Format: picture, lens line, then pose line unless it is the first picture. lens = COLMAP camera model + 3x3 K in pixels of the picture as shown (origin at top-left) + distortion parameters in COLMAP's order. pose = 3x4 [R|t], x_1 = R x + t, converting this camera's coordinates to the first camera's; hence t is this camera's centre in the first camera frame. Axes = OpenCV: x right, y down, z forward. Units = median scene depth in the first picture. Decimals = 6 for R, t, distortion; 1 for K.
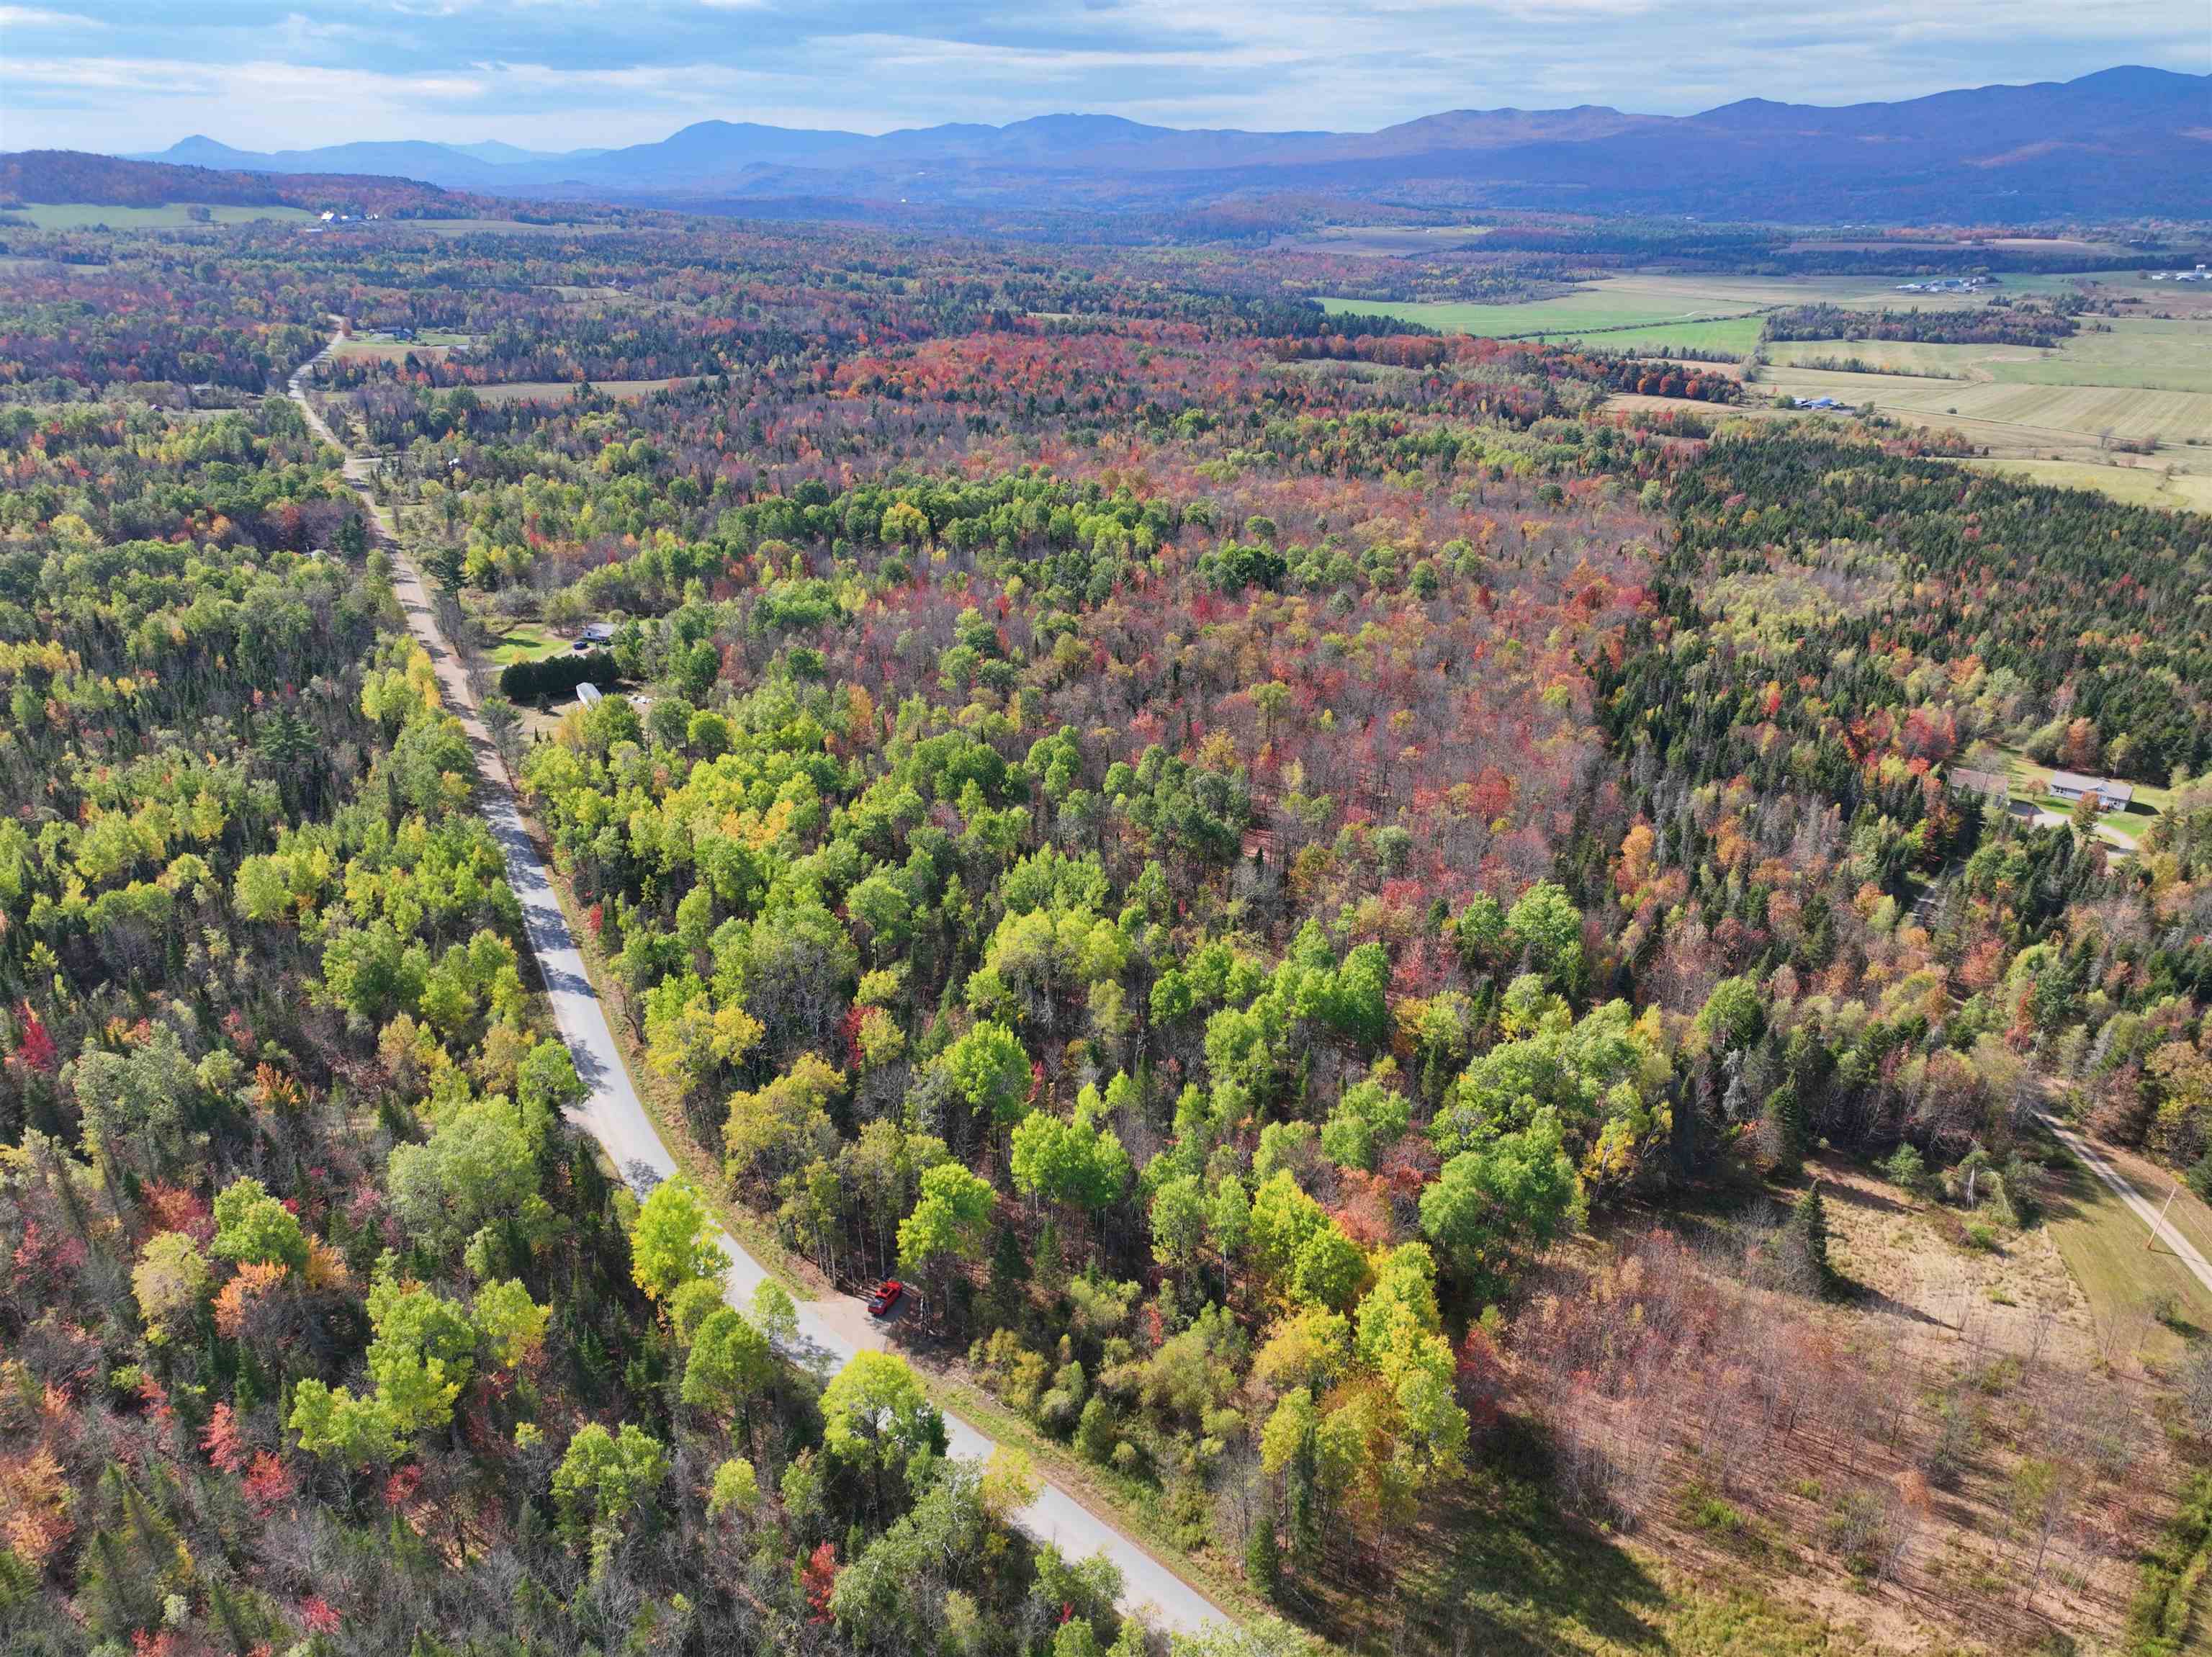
lens RADIAL K [[1551.7, 0, 1106.0], [0, 1551.7, 828.5], [0, 0, 1]] dist [0.005088, 0.009638]
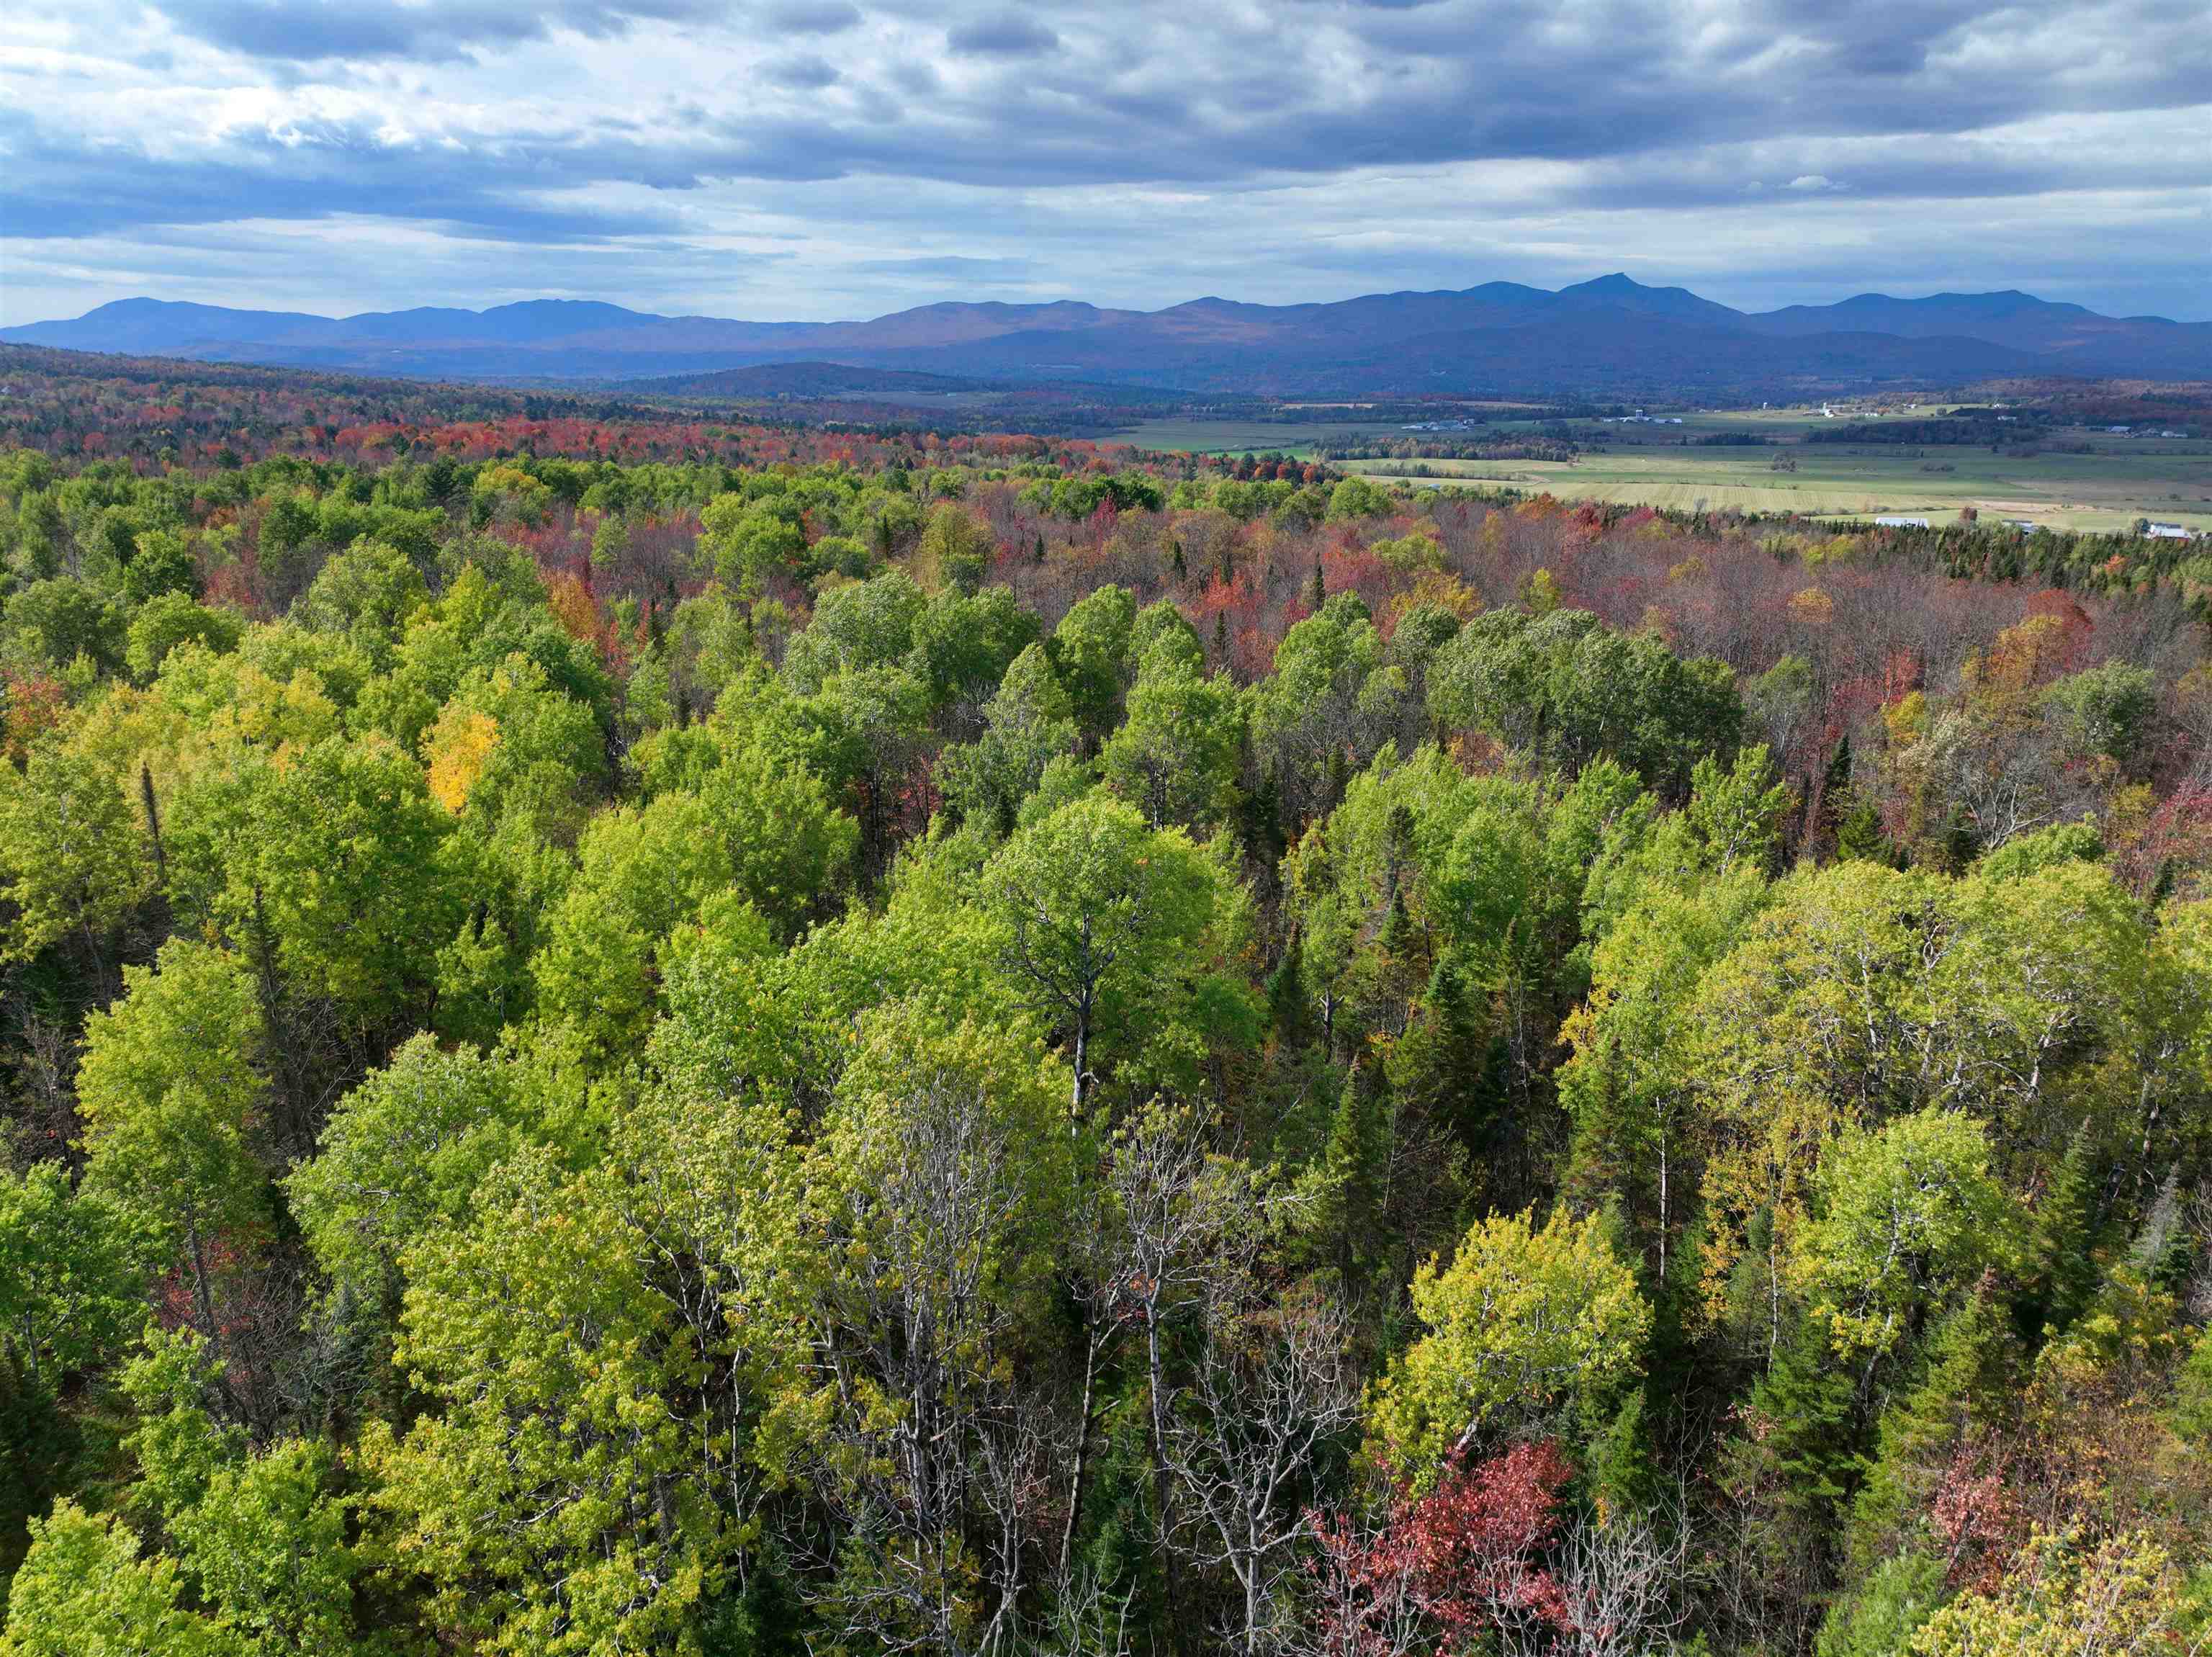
lens RADIAL K [[1551.7, 0, 1106.0], [0, 1551.7, 828.5], [0, 0, 1]] dist [0.005088, 0.009638]
pose [[0.953783, -0.078103, 0.290169, -0.030776], [0.109904, 0.989397, -0.094943, 0.008447], [-0.279677, 0.122446, 0.952254, 0.114299]]
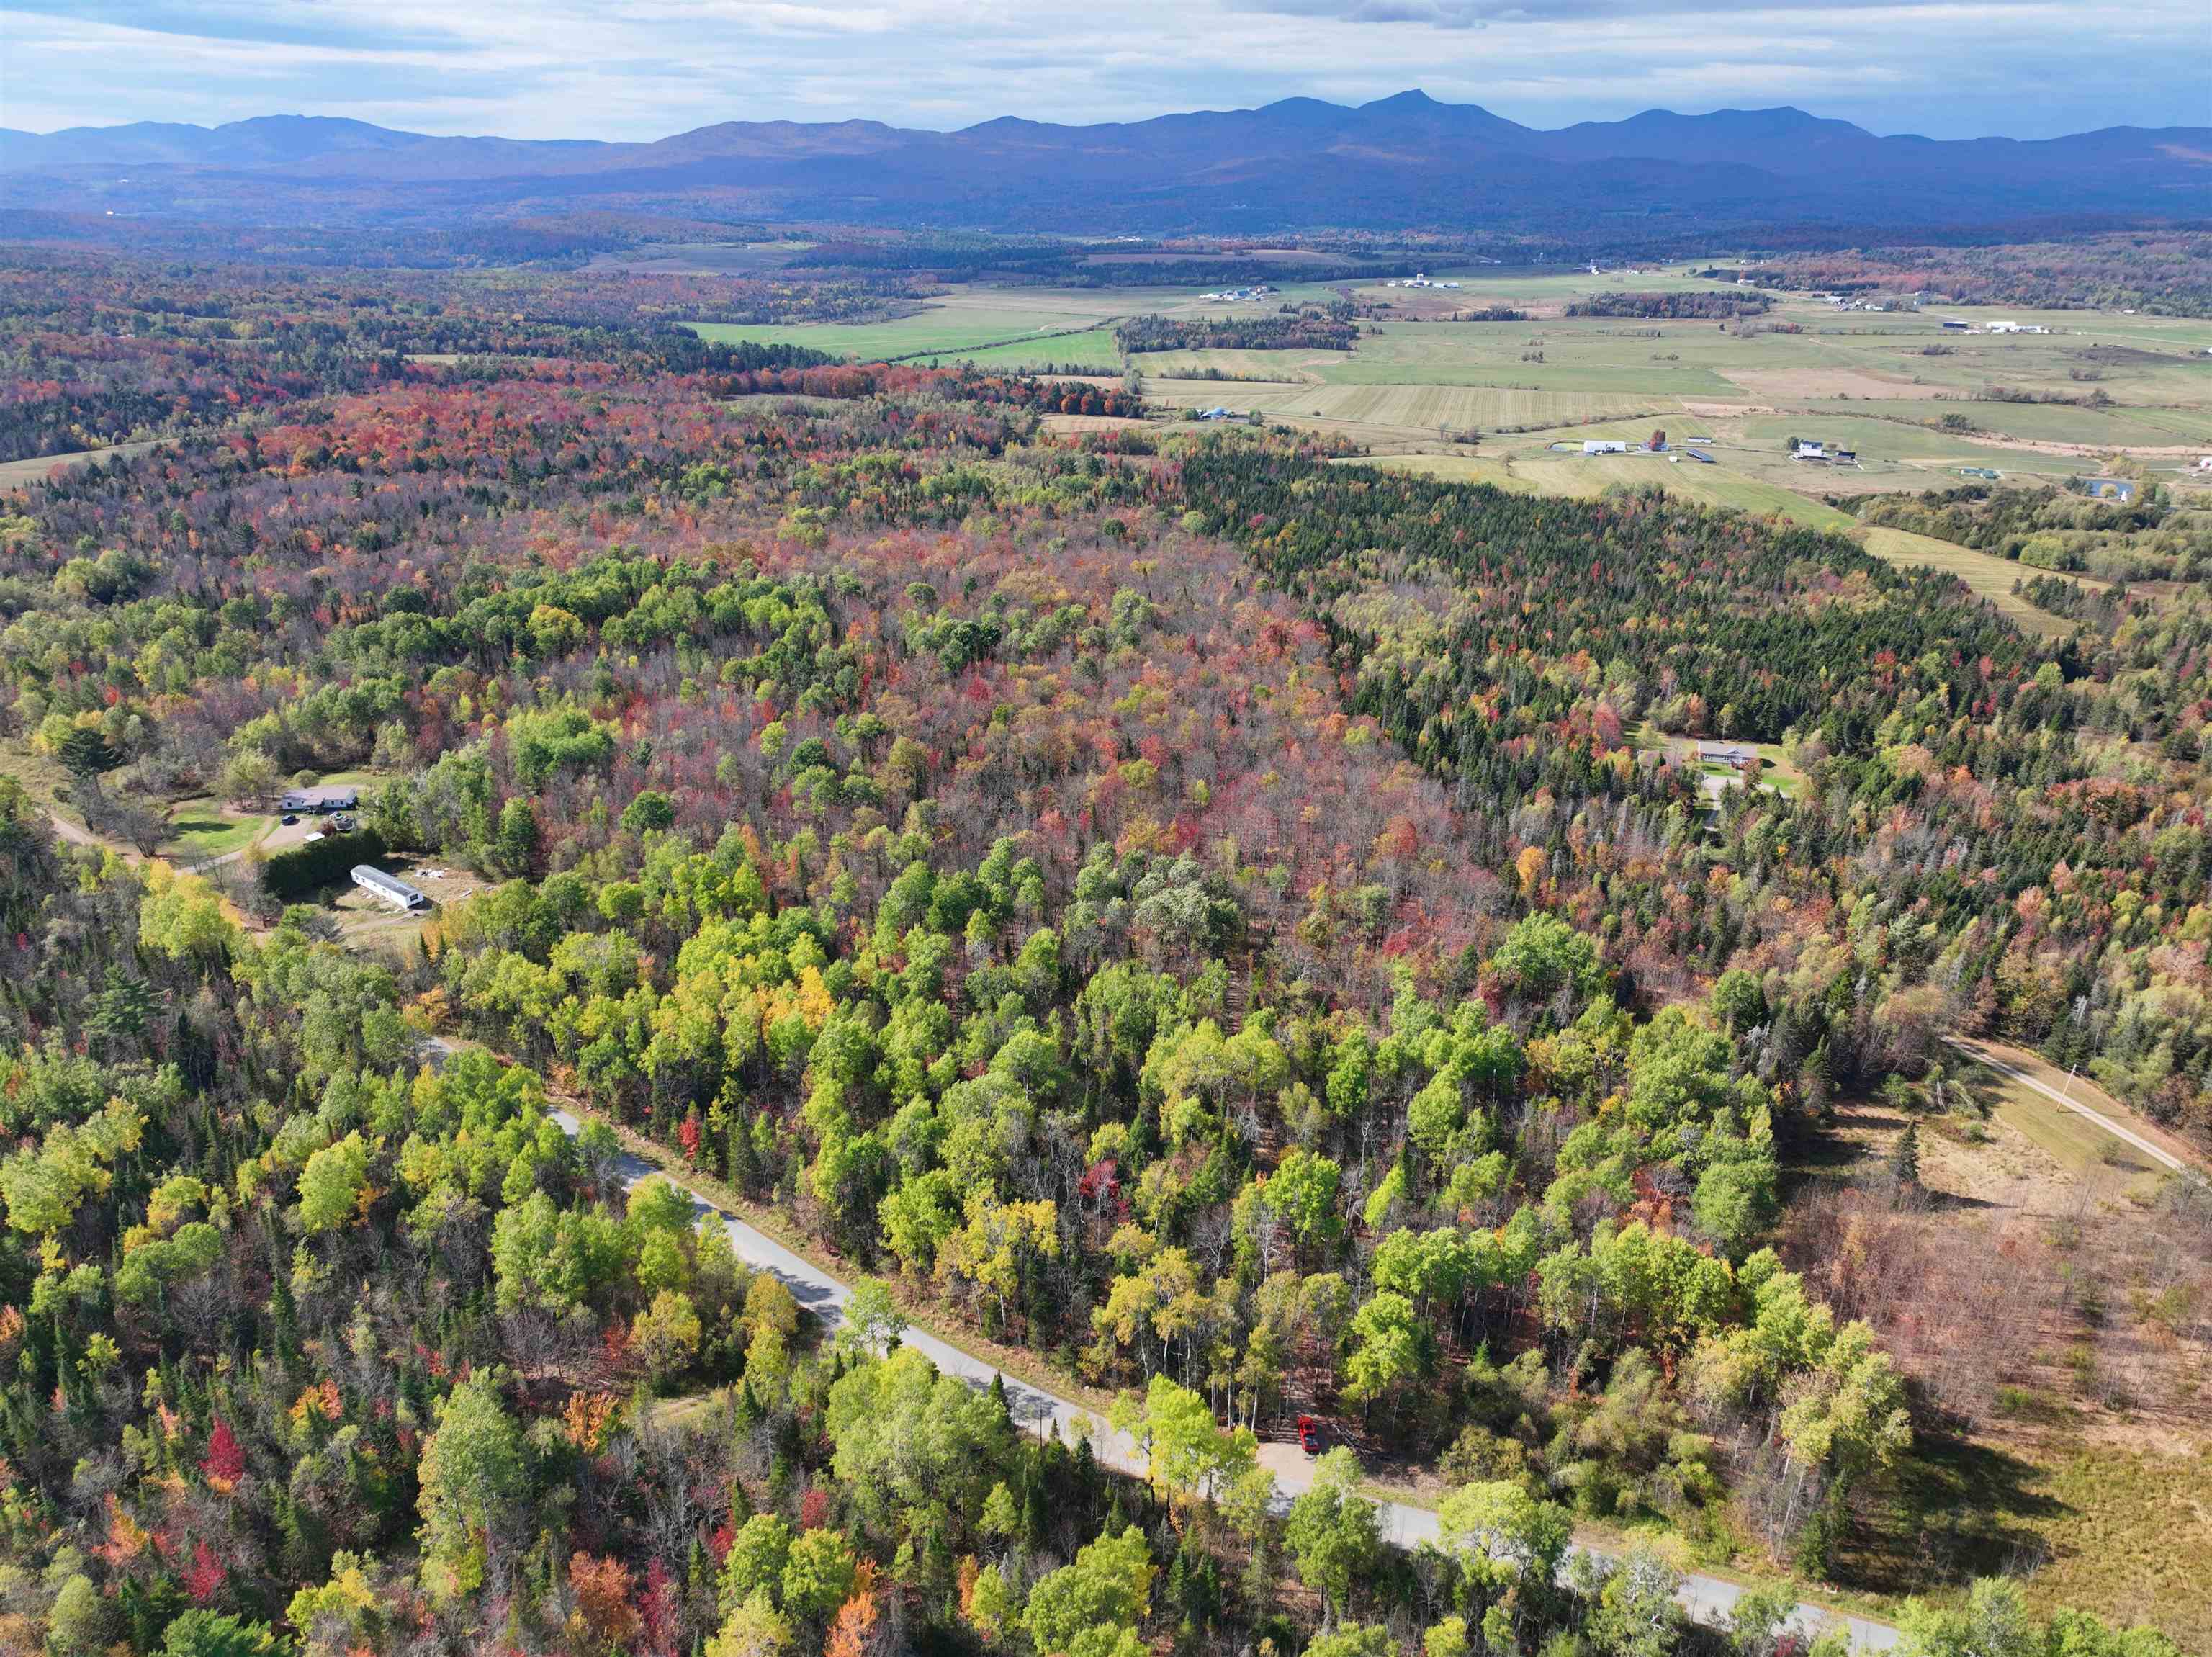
lens RADIAL K [[1565.1, 0, 1108.3], [0, 1565.1, 799.1], [0, 0, 1]] dist [0.006875, 0.009956]
pose [[0.910195, -0.150062, 0.386038, -0.068212], [0.159261, 0.987202, 0.008246, -0.016918], [-0.382335, 0.053975, 0.922446, 0.005653]]
